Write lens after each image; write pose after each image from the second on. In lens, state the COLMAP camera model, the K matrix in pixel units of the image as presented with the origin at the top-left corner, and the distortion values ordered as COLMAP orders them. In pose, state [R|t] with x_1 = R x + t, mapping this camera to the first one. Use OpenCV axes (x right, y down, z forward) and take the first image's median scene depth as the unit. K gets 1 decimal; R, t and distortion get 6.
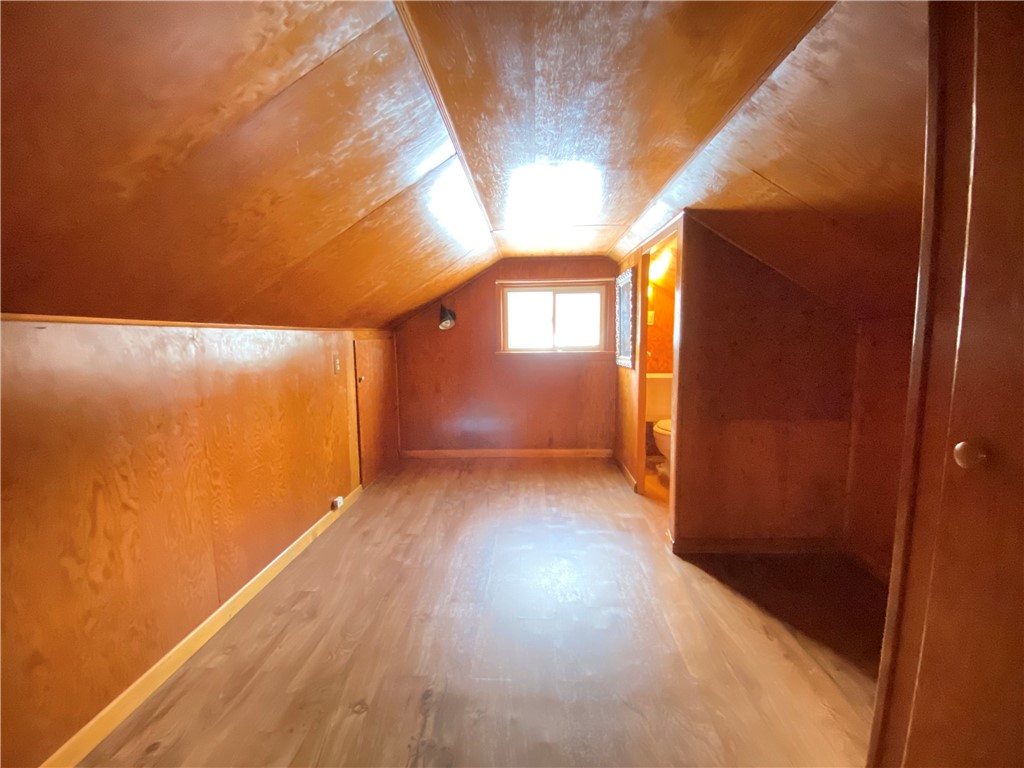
lens RADIAL K [[414.6, 0, 511.8], [0, 414.6, 380.3], [0, 0, 1]] dist [0.025981, -0.020507]
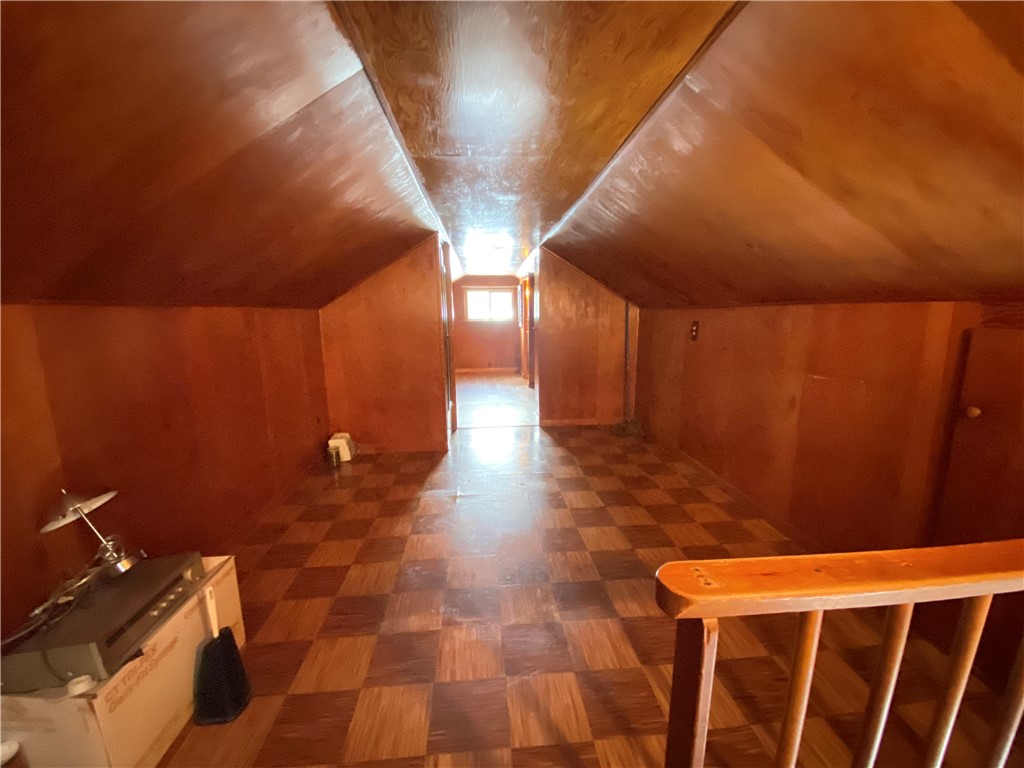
lens RADIAL K [[414.6, 0, 511.8], [0, 414.6, 380.3], [0, 0, 1]] dist [0.025981, -0.020507]
pose [[0.992541, -0.022324, 0.119851, -0.049430], [0.016276, 0.998556, 0.051203, 0.131839], [-0.120821, -0.048871, 0.991471, -1.164732]]
